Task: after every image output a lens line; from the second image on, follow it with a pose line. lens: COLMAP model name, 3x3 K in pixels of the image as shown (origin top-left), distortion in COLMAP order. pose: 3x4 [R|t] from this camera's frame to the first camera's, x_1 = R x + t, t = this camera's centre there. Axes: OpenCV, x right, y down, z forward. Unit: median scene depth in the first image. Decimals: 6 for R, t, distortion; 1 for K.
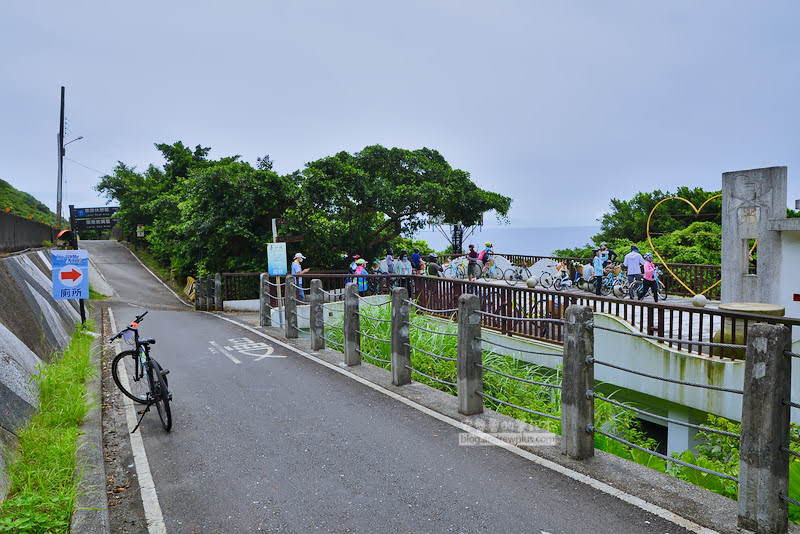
lens RADIAL K [[580.6, 0, 400.0], [0, 580.6, 267.0], [0, 0, 1]] dist [0.000818, -0.003911]
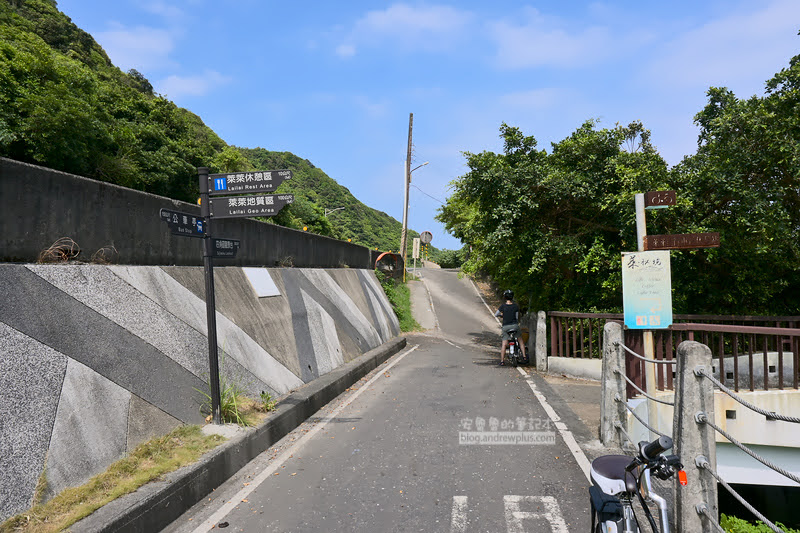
lens RADIAL K [[580.6, 0, 400.0], [0, 580.6, 266.5], [0, 0, 1]] dist [0.000818, -0.003911]
pose [[0.830222, 0.002431, -0.557428, -0.120225], [-0.033937, 0.998356, -0.046191, -0.005694], [0.556399, 0.057267, 0.828940, 0.528762]]
